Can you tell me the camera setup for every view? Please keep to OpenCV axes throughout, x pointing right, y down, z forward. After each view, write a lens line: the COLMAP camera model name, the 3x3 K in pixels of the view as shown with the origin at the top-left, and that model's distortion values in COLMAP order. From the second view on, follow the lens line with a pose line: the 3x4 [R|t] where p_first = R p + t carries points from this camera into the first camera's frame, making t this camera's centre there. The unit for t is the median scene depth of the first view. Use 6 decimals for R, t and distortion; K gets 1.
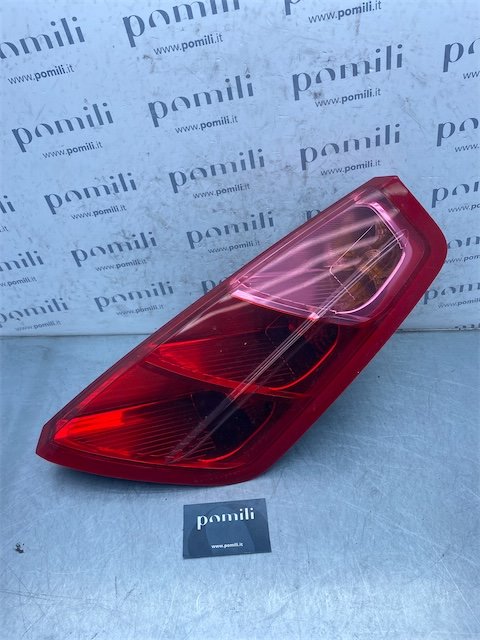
lens RADIAL K [[505.0, 0, 245.1], [0, 505.0, 321.4], [0, 0, 1]] dist [-0.007873, 0.002194]
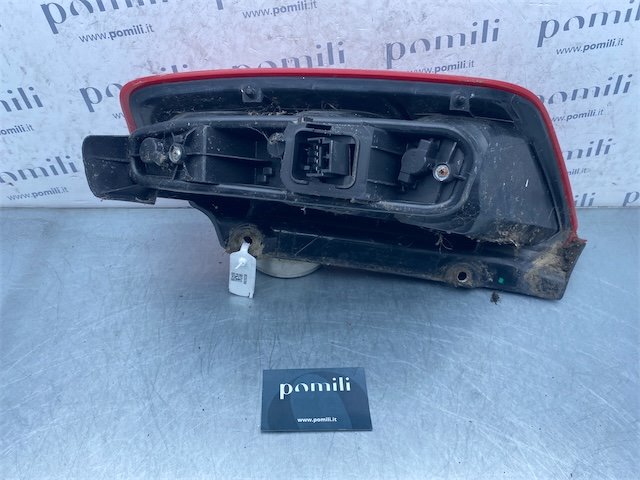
lens RADIAL K [[505.0, 0, 321.9], [0, 505.0, 238.4], [0, 0, 1]] dist [-0.007873, 0.002194]
pose [[0.996573, 0.009699, 0.082153, -0.044944], [-0.009378, 0.999947, -0.004289, 0.099322], [-0.082190, 0.003504, 0.996610, 0.237986]]
